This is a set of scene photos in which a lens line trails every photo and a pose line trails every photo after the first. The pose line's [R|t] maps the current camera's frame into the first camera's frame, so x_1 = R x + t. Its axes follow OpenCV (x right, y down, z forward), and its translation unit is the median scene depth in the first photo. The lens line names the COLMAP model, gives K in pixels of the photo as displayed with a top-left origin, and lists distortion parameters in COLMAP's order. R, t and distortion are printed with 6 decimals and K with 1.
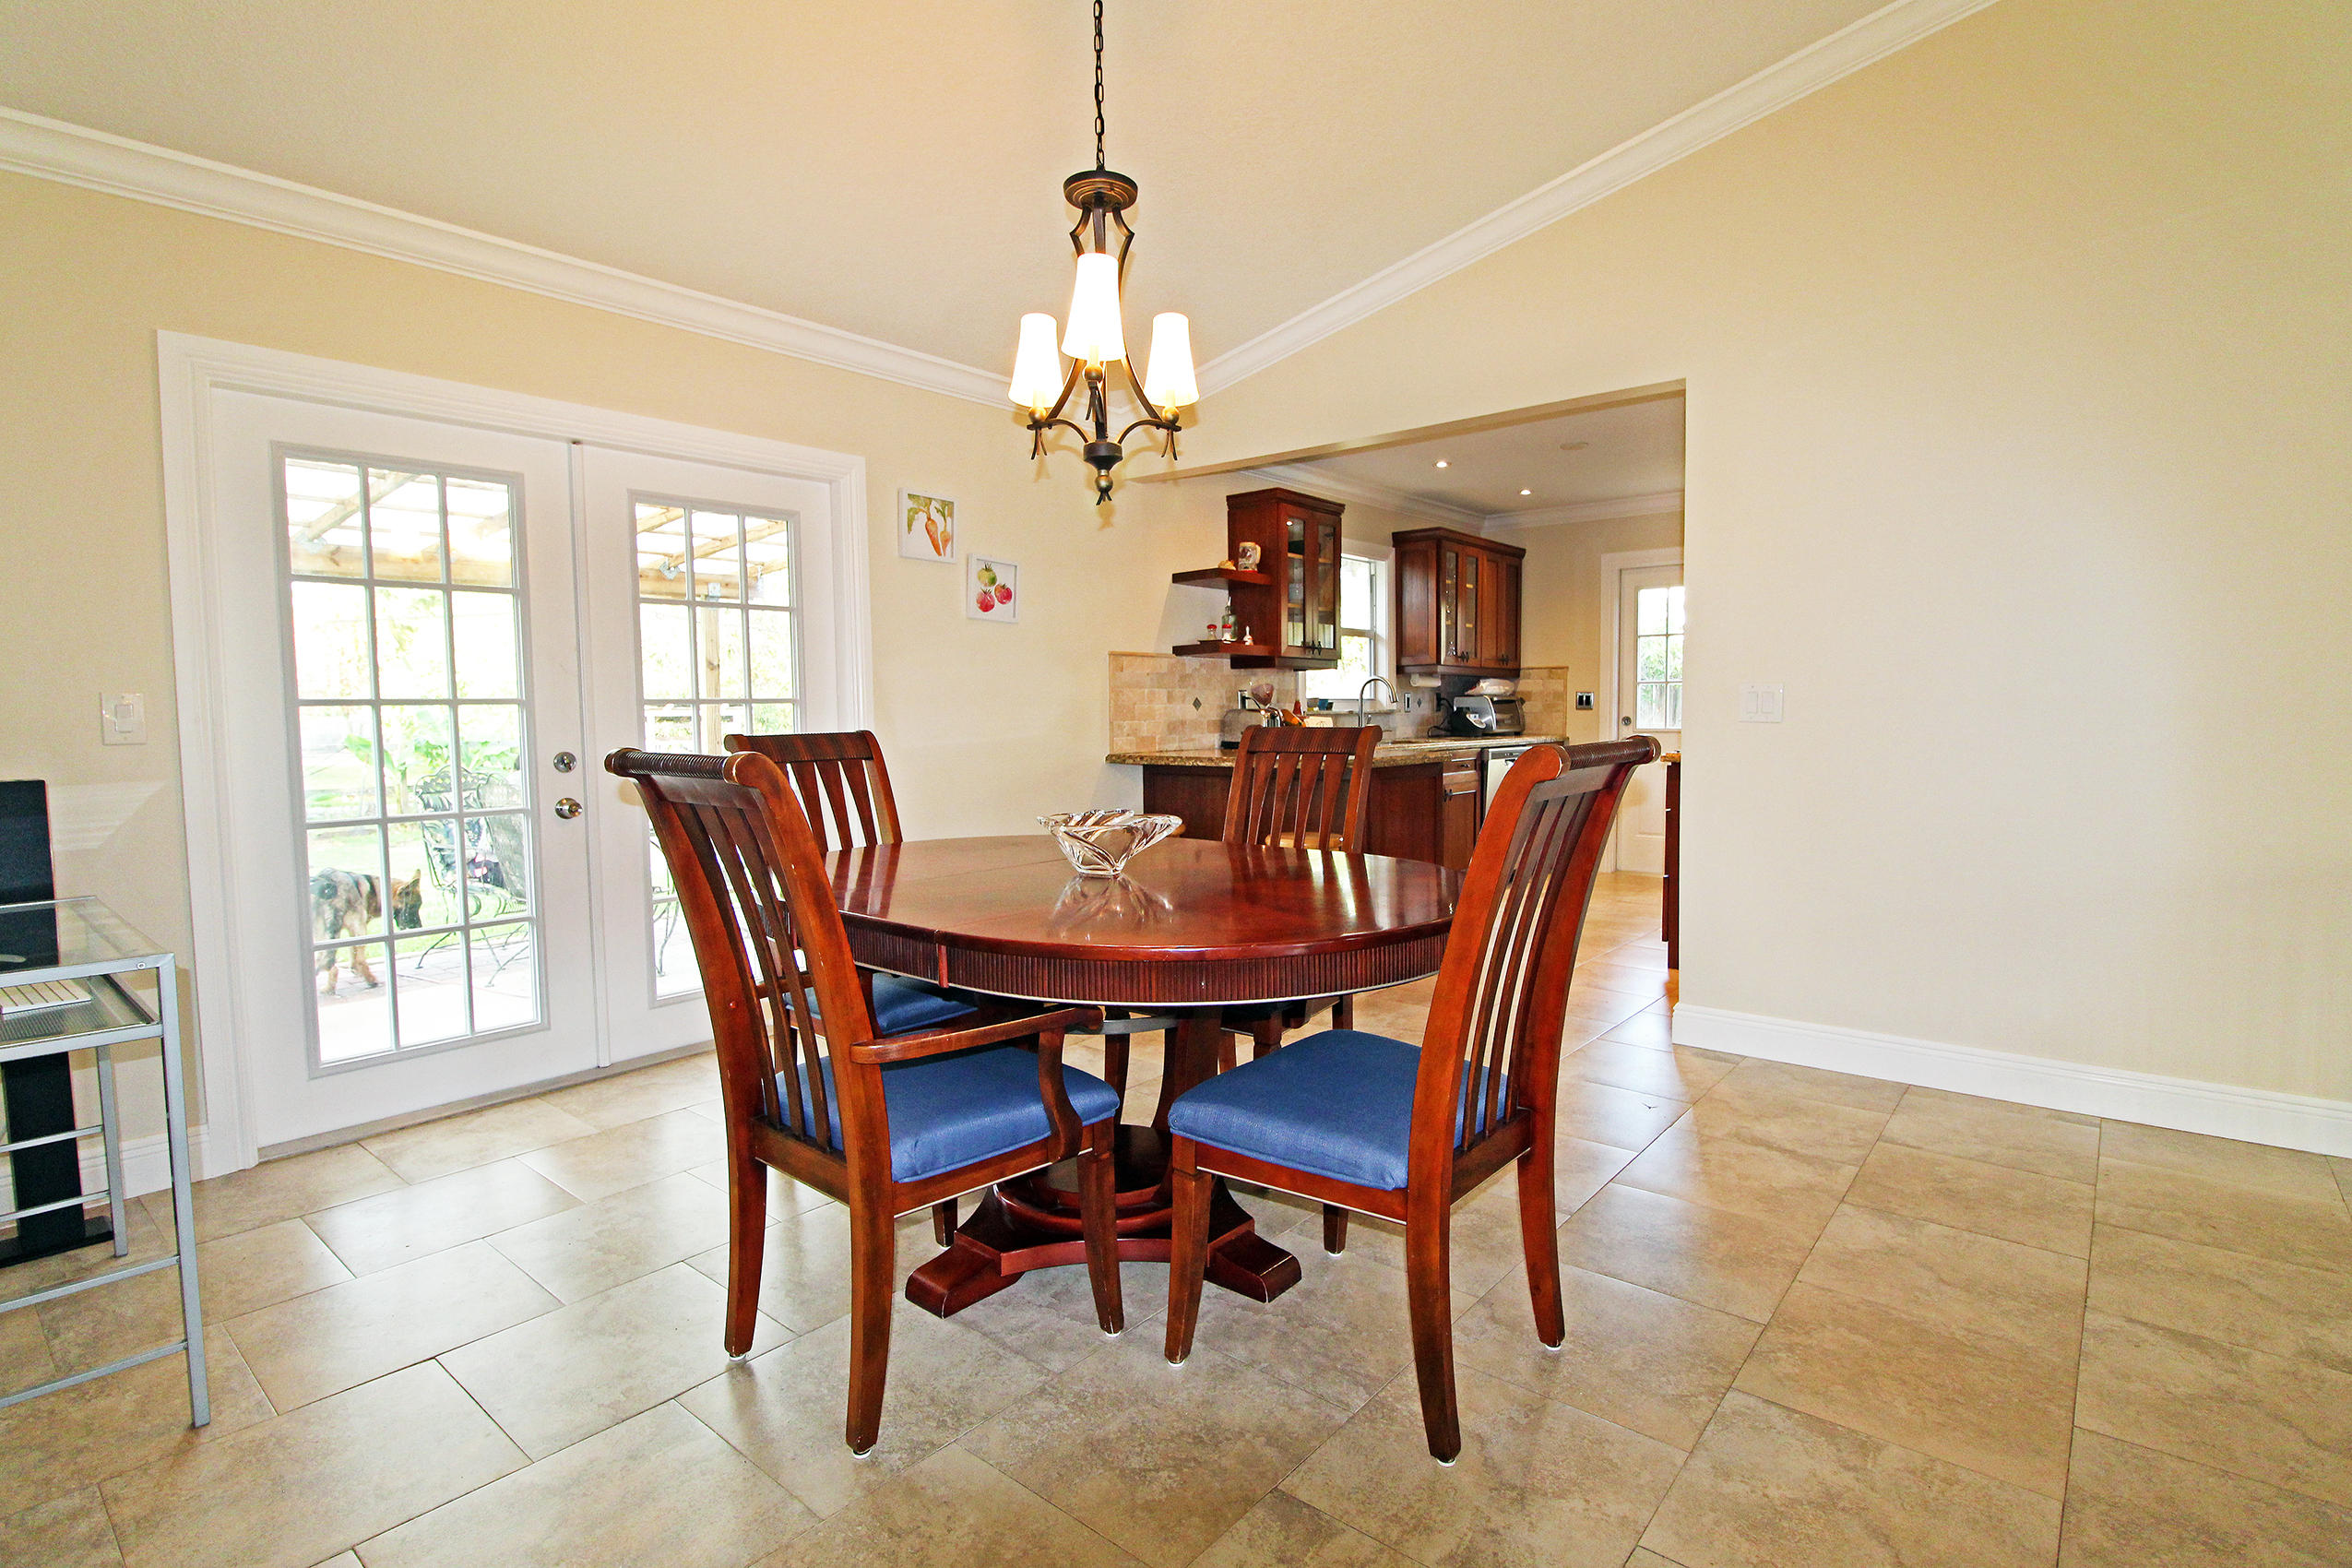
lens RADIAL K [[1119.8, 0, 1170.6], [0, 1119.8, 785.2], [0, 0, 1]] dist [-0.005481, -0.008739]
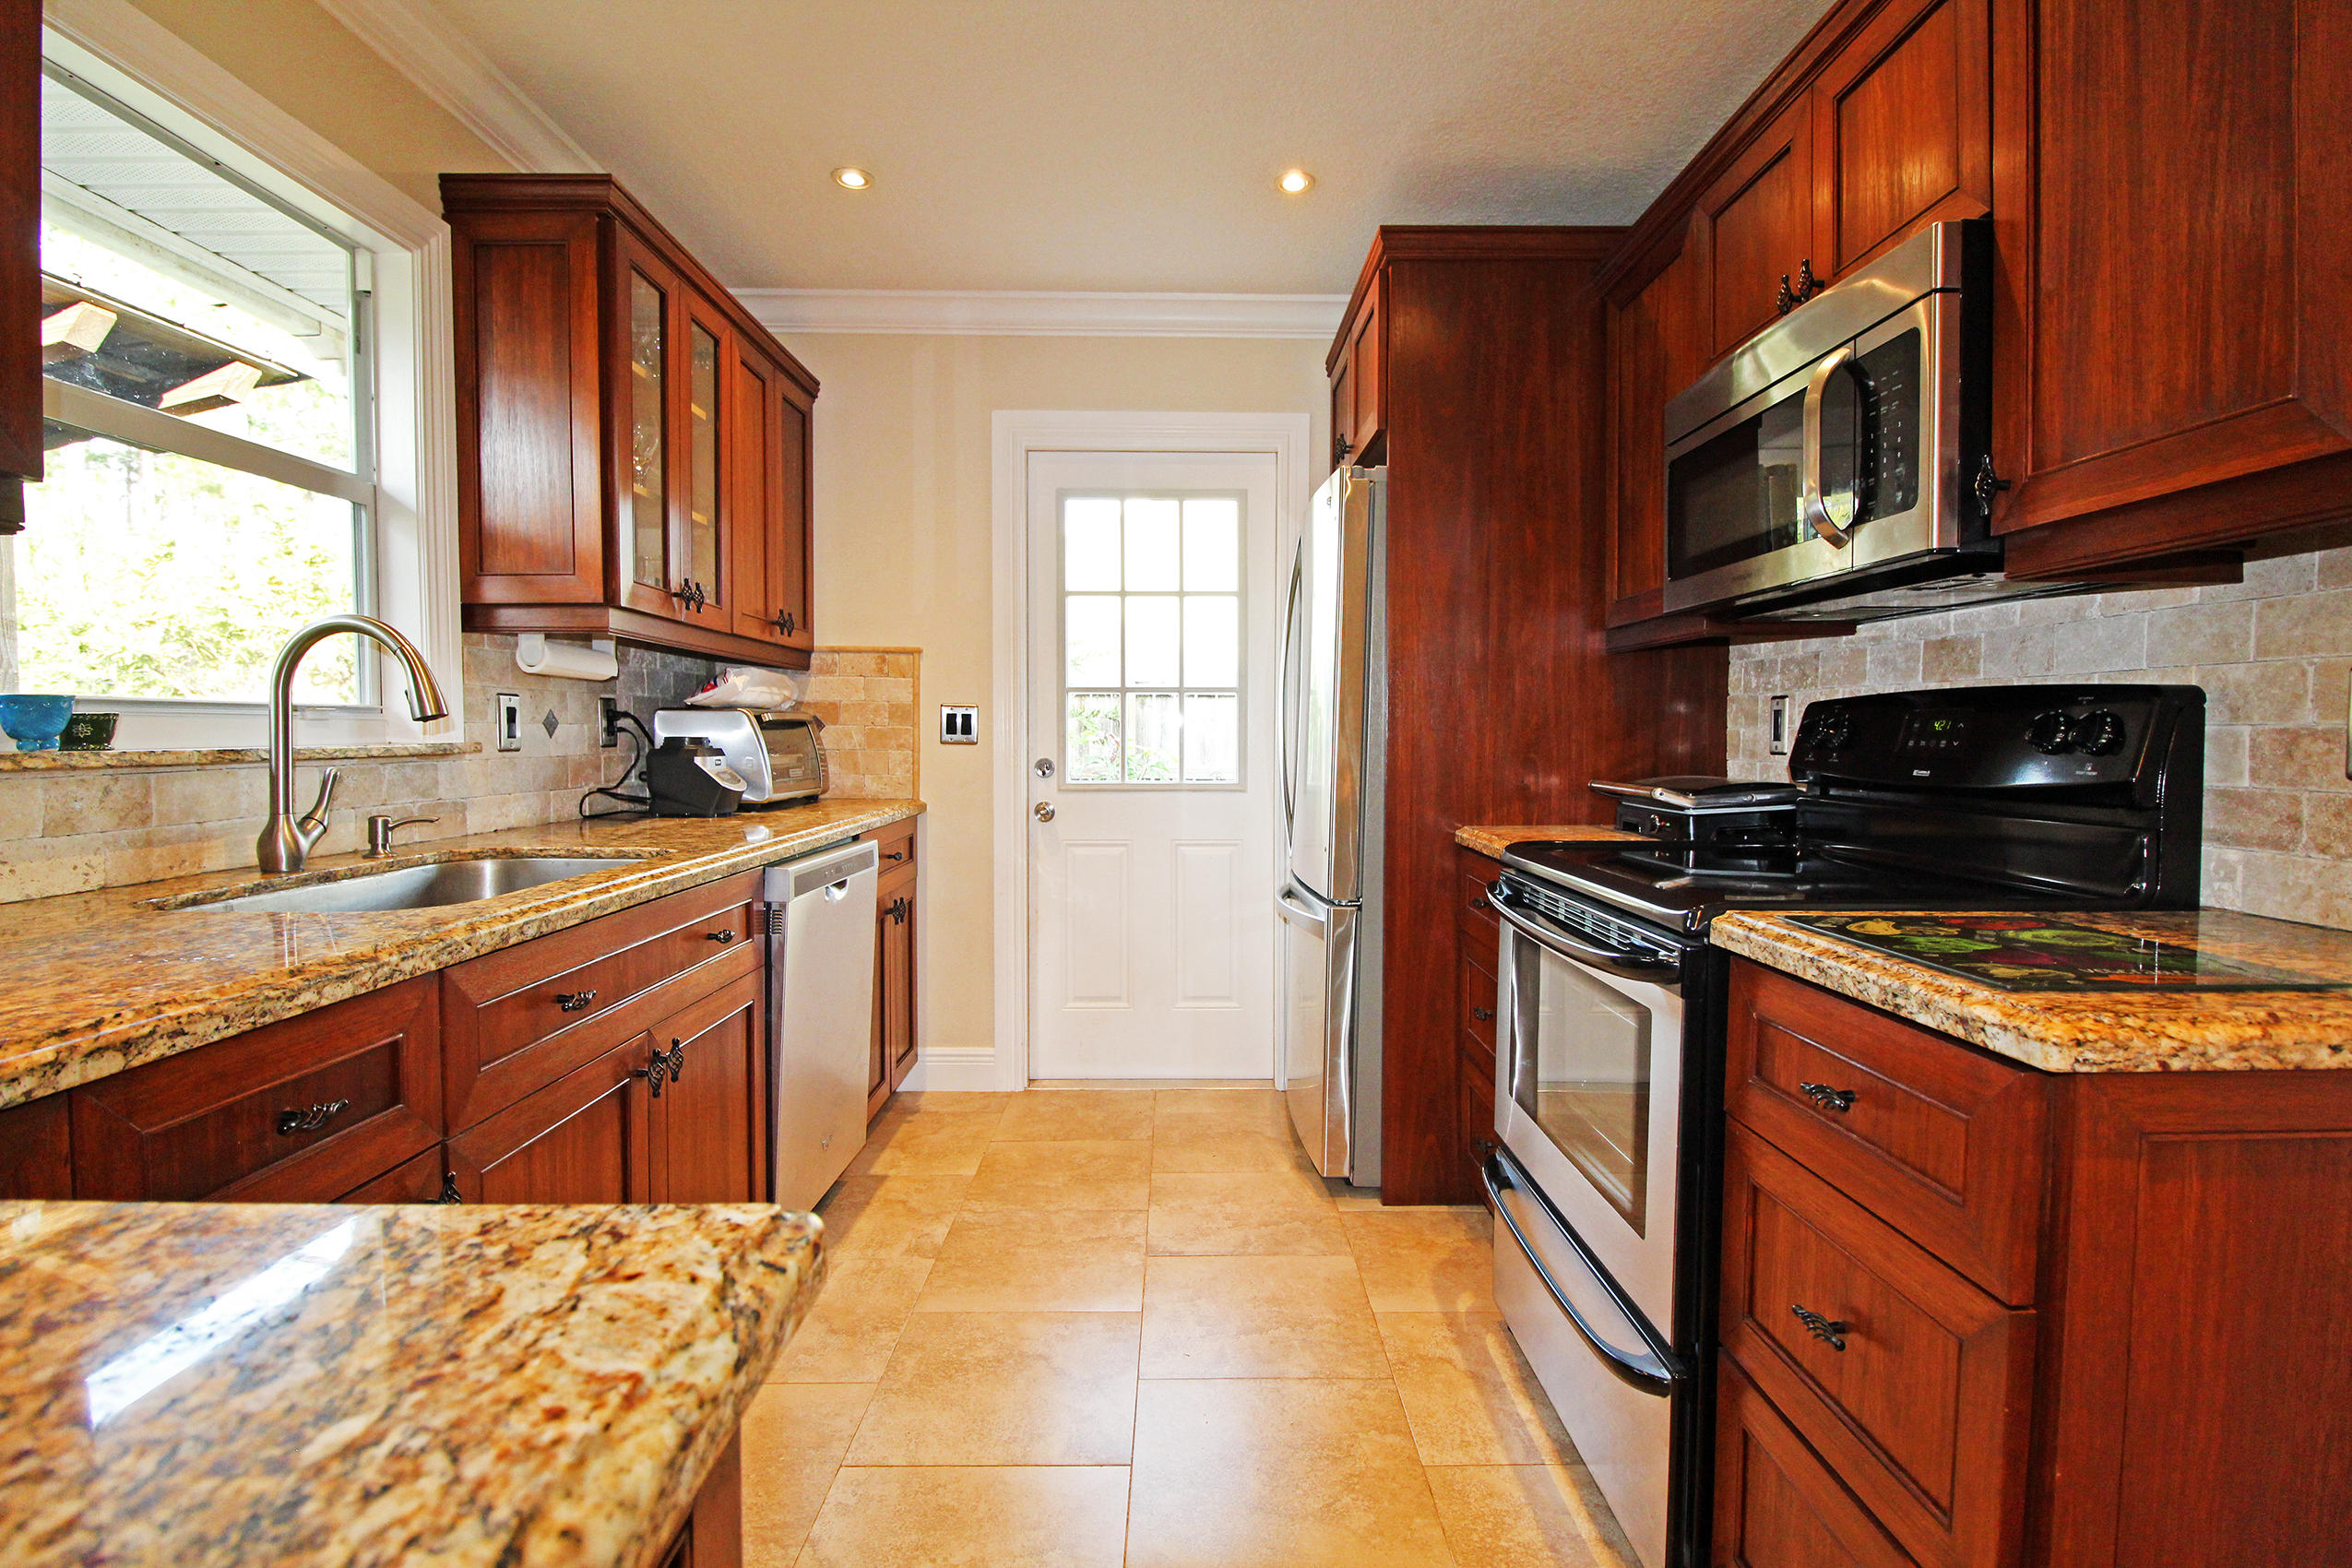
lens RADIAL K [[1119.8, 0, 1184.0], [0, 1119.8, 766.4], [0, 0, 1]] dist [-0.005481, -0.008739]
pose [[0.764341, -0.008758, 0.644752, 0.155559], [0.033562, 0.999093, -0.026215, -0.046615], [-0.643938, 0.041676, 0.763942, 0.638591]]
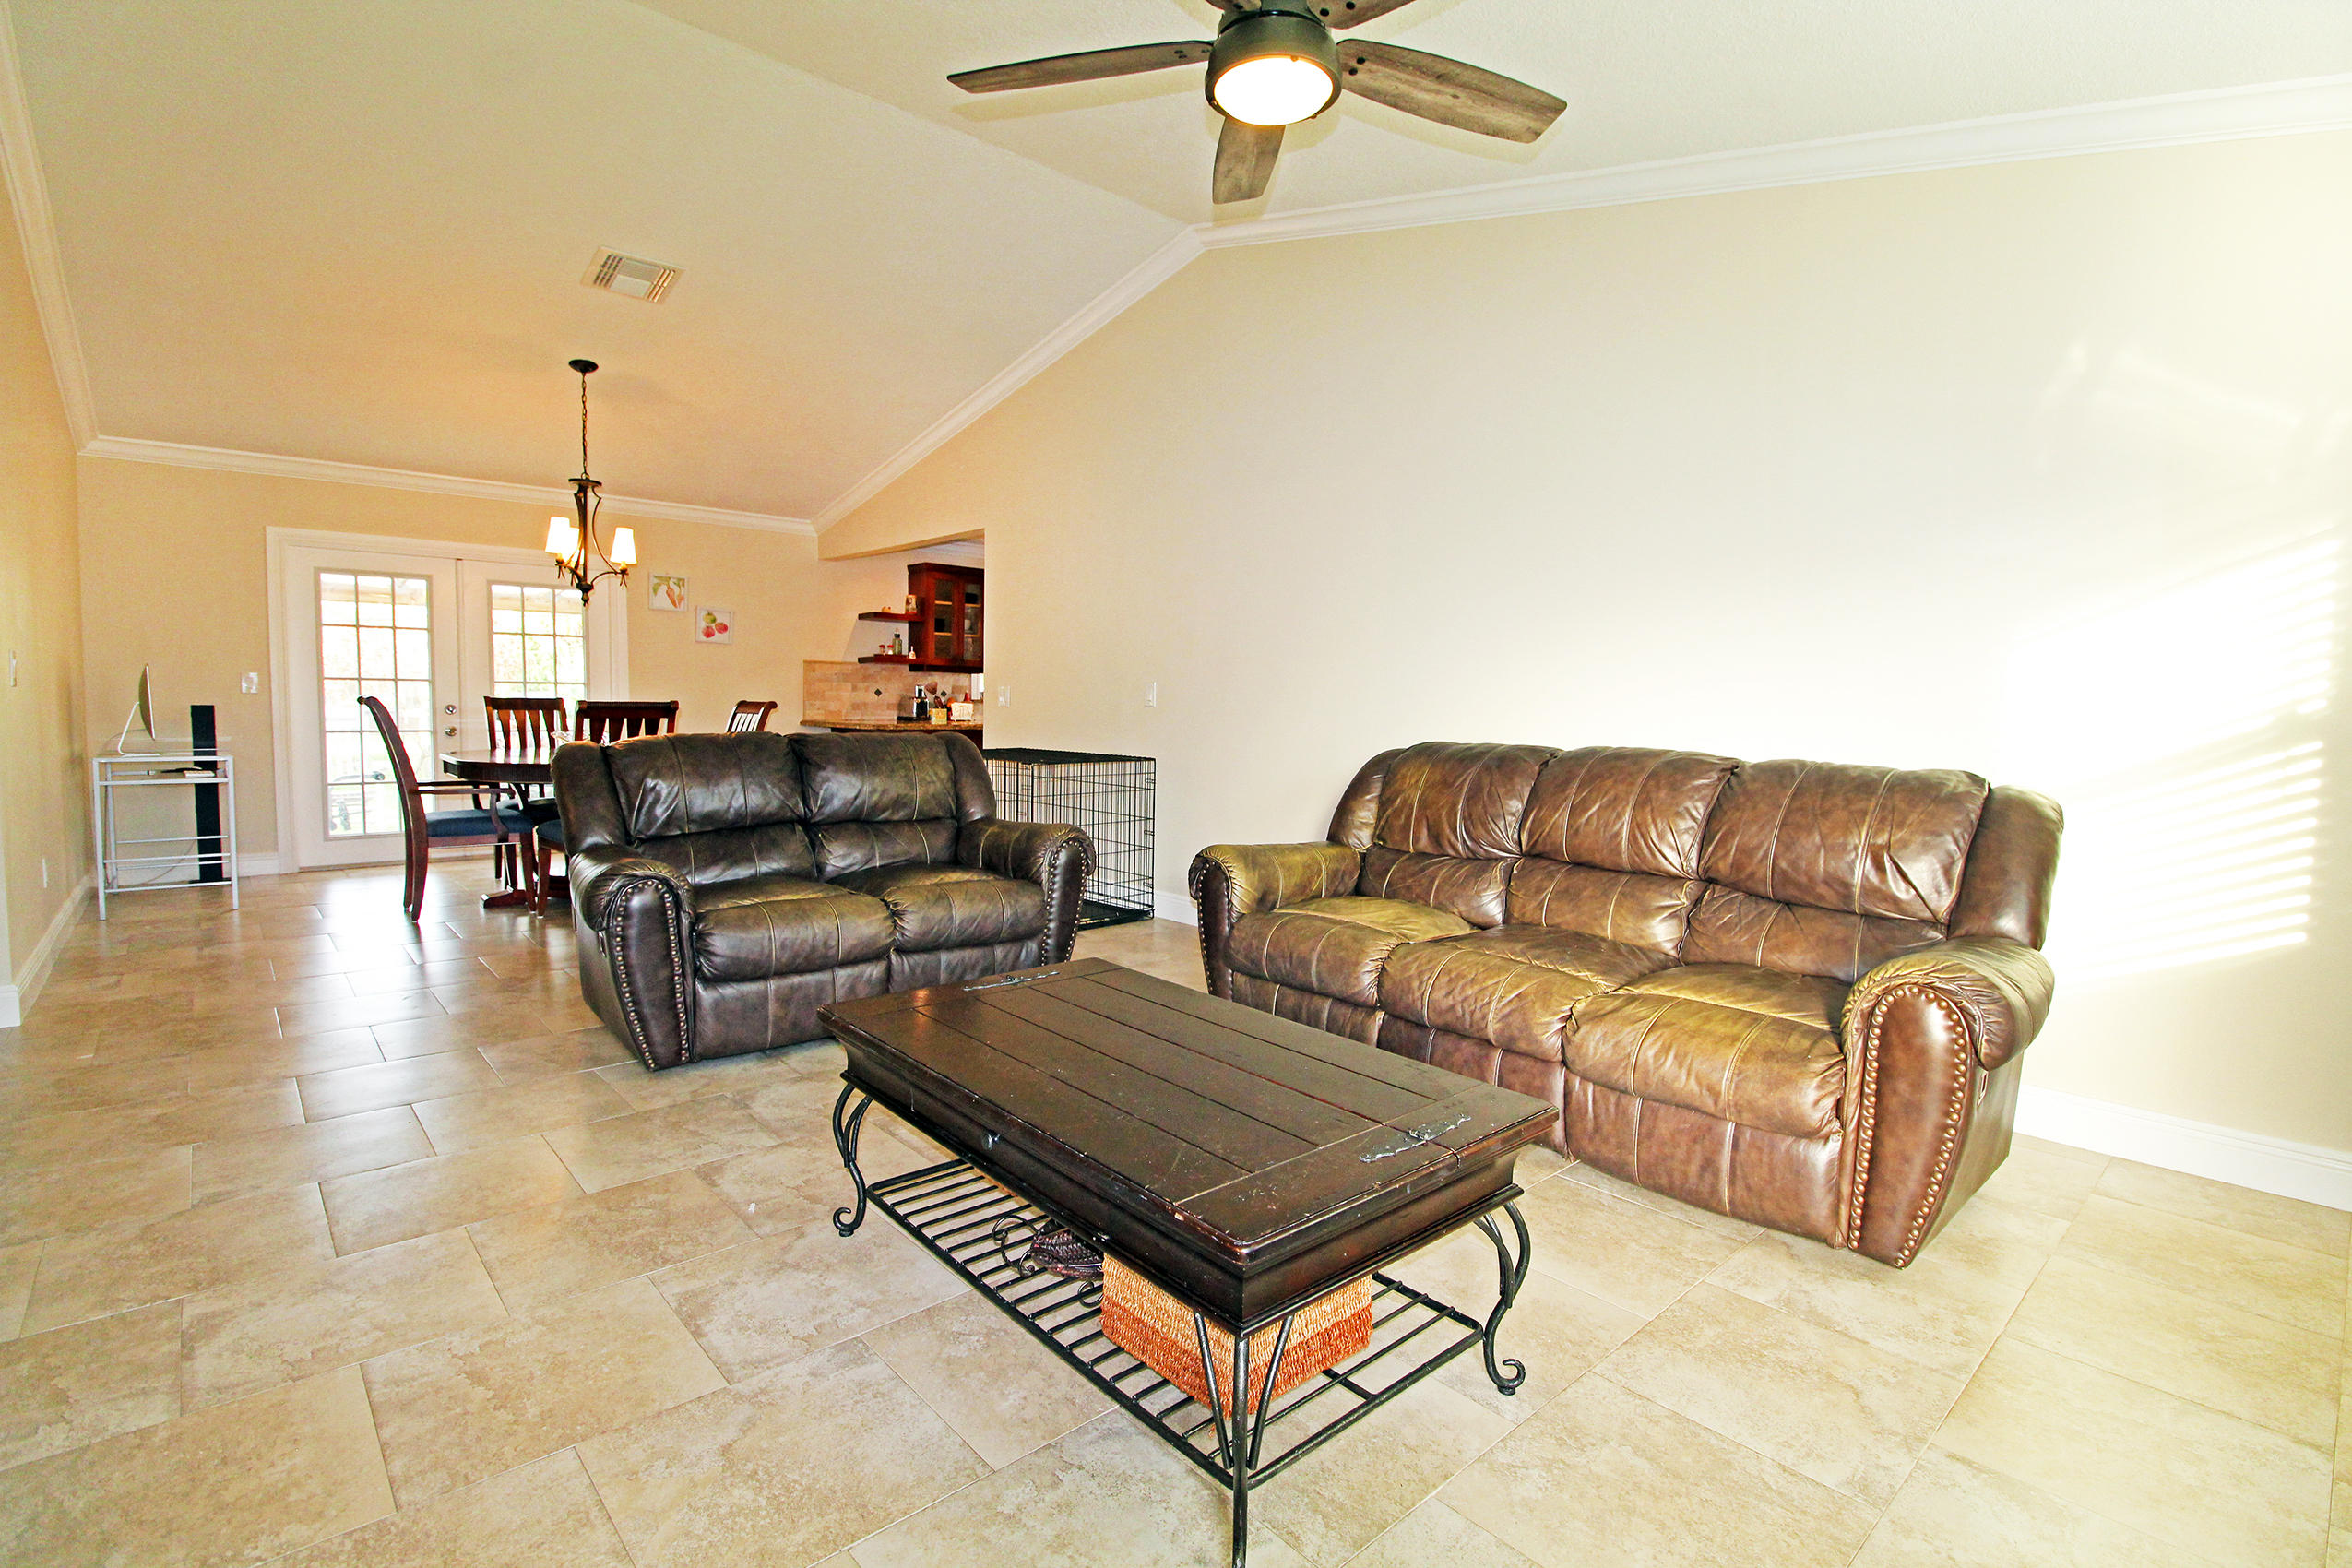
lens RADIAL K [[1119.8, 0, 1218.3], [0, 1119.8, 780.8], [0, 0, 1]] dist [-0.005481, -0.008739]
pose [[0.989732, 0.037549, -0.137917, 0.604082], [-0.037683, 0.999288, 0.001645, 0.028519], [0.137881, 0.003569, 0.990442, -0.451709]]
